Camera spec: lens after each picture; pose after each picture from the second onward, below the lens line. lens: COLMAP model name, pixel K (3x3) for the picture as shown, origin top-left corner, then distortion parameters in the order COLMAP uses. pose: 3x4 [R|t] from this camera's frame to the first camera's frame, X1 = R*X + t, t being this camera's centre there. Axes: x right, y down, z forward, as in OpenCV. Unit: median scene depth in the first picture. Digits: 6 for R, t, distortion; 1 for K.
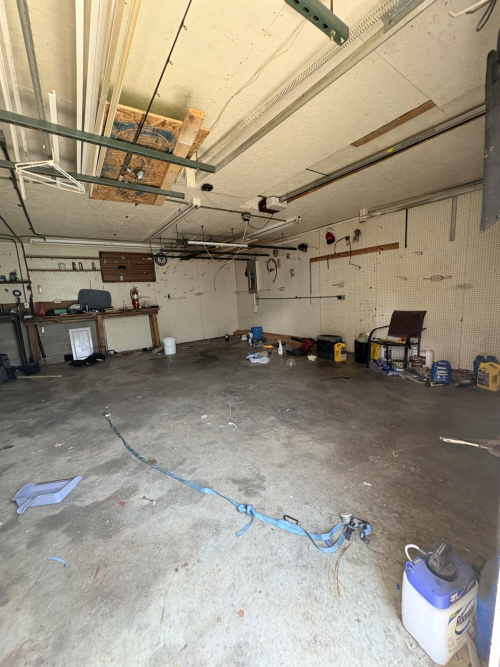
lens RADIAL K [[265.6, 0, 250.2], [0, 265.6, 333.0], [0, 0, 1]] dist [-0.000581, 0.000114]
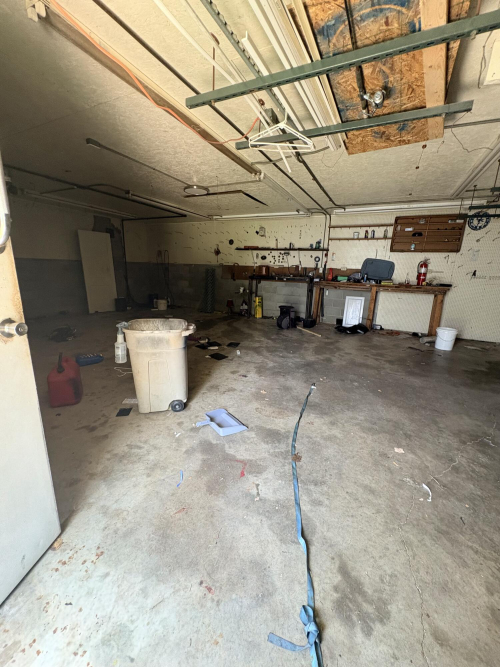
lens RADIAL K [[265.6, 0, 250.5], [0, 265.6, 333.3], [0, 0, 1]] dist [-0.000581, 0.000114]
pose [[0.476542, 0.279275, -0.833615, 0.136536], [-0.184657, 0.958847, 0.215669, -0.061443], [0.859540, 0.051158, 0.508501, 0.279108]]
